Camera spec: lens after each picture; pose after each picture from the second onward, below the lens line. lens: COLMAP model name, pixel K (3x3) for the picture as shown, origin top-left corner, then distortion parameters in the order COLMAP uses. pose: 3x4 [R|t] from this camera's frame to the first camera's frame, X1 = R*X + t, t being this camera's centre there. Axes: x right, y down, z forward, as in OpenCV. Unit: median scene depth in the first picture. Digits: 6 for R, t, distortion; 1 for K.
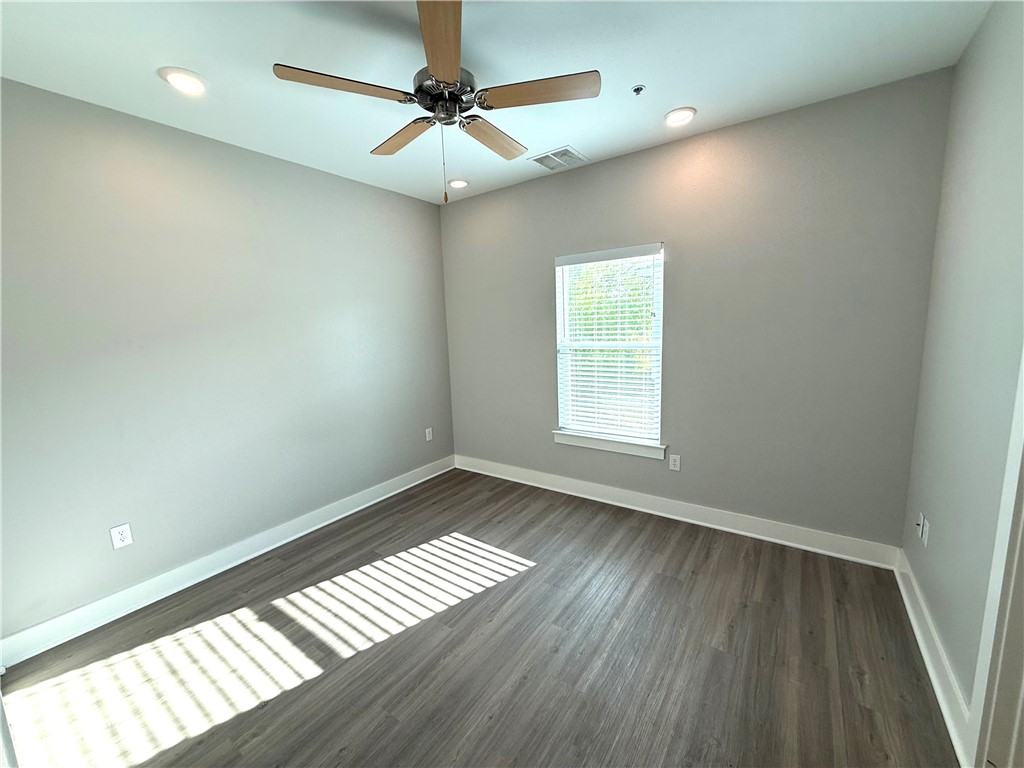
lens RADIAL K [[411.1, 0, 512.9], [0, 411.1, 382.9], [0, 0, 1]] dist [-0.003805, 0.000536]
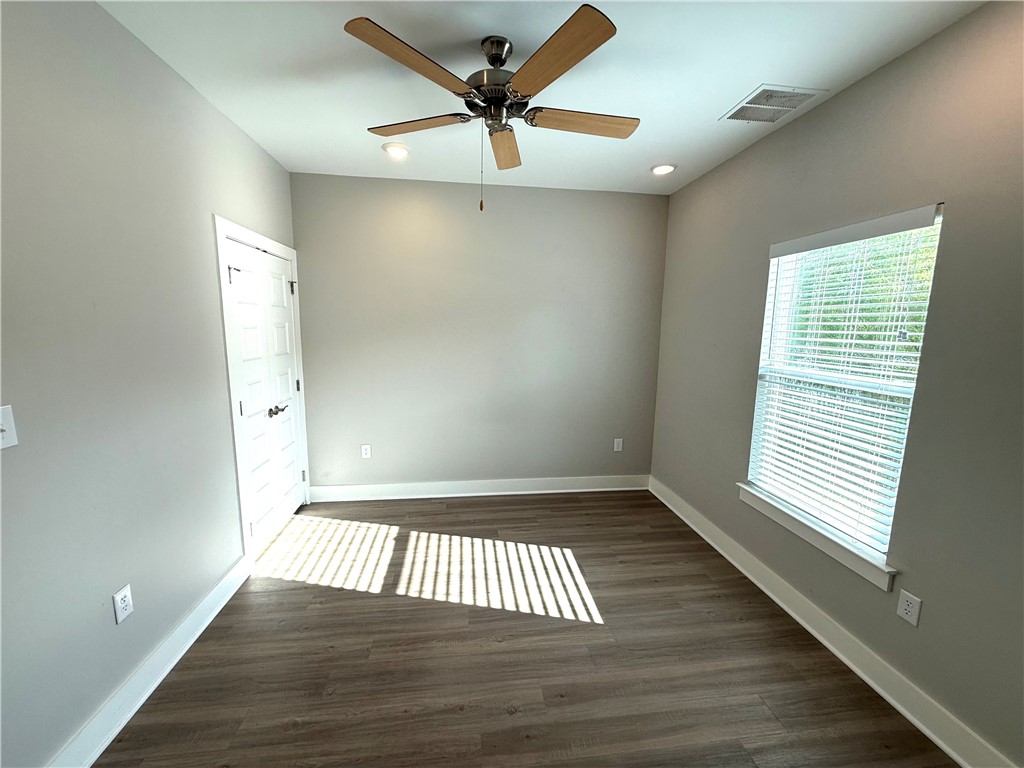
lens RADIAL K [[411.1, 0, 516.1], [0, 411.1, 384.1], [0, 0, 1]] dist [-0.003805, 0.000536]
pose [[0.672422, 0.155545, -0.723640, 0.433160], [-0.149106, 0.986093, 0.073406, -0.067742], [0.724994, 0.058539, 0.686263, 0.253099]]
